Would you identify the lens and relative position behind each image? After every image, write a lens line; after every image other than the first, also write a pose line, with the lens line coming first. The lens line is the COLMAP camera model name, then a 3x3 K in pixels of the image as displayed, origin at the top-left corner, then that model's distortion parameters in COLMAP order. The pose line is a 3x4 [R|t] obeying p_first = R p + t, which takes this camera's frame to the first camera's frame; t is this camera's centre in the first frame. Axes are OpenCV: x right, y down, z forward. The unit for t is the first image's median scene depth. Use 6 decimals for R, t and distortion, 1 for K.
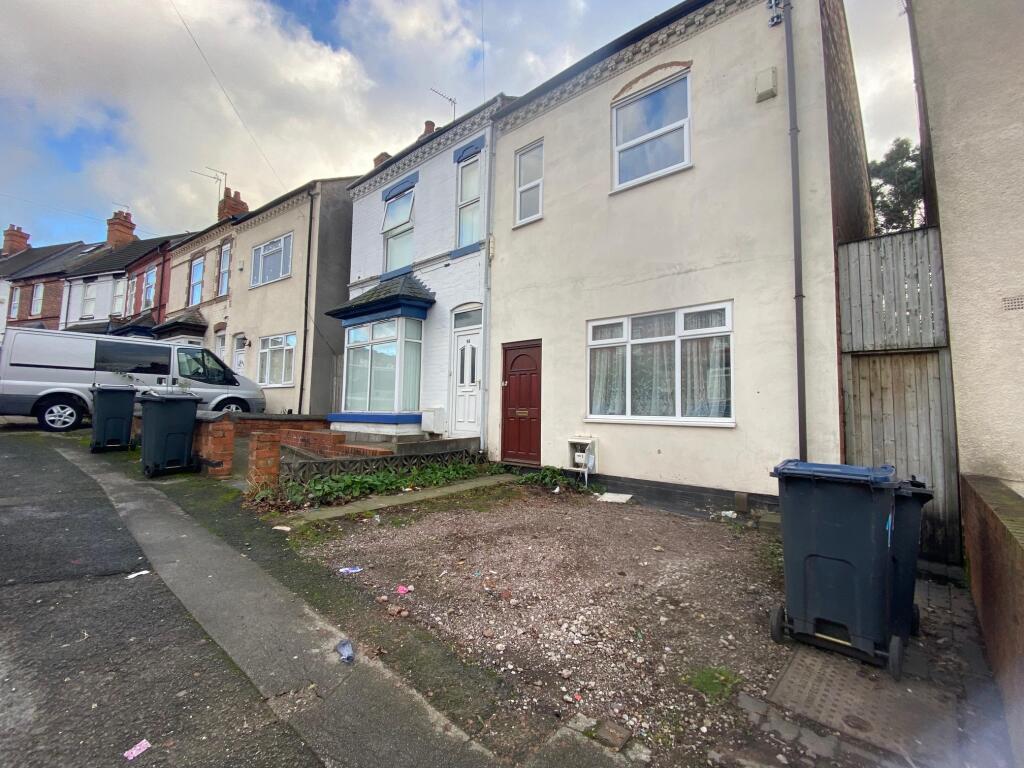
lens RADIAL K [[413.9, 0, 509.6], [0, 413.9, 382.3], [0, 0, 1]] dist [0.045865, -0.037040]
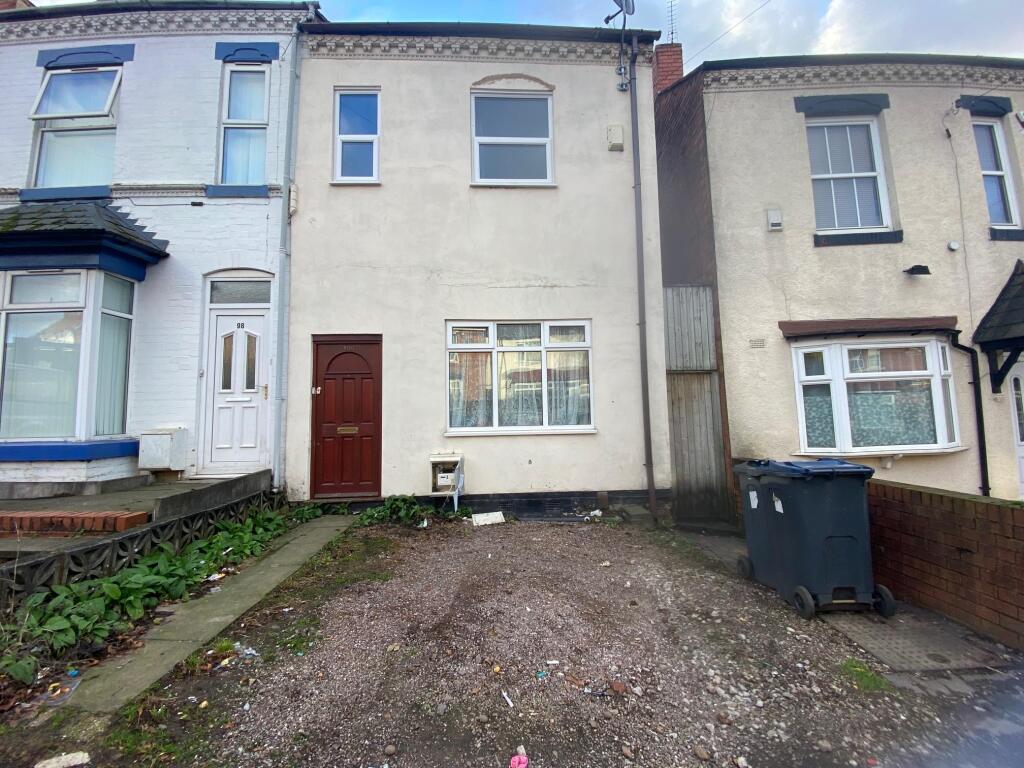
lens RADIAL K [[413.9, 0, 509.6], [0, 413.9, 382.3], [0, 0, 1]] dist [0.045865, -0.037040]
pose [[0.737005, 0.025781, 0.675396, -0.304175], [-0.014888, 0.999649, -0.021912, -0.000554], [-0.675724, 0.006094, 0.737130, 0.272868]]
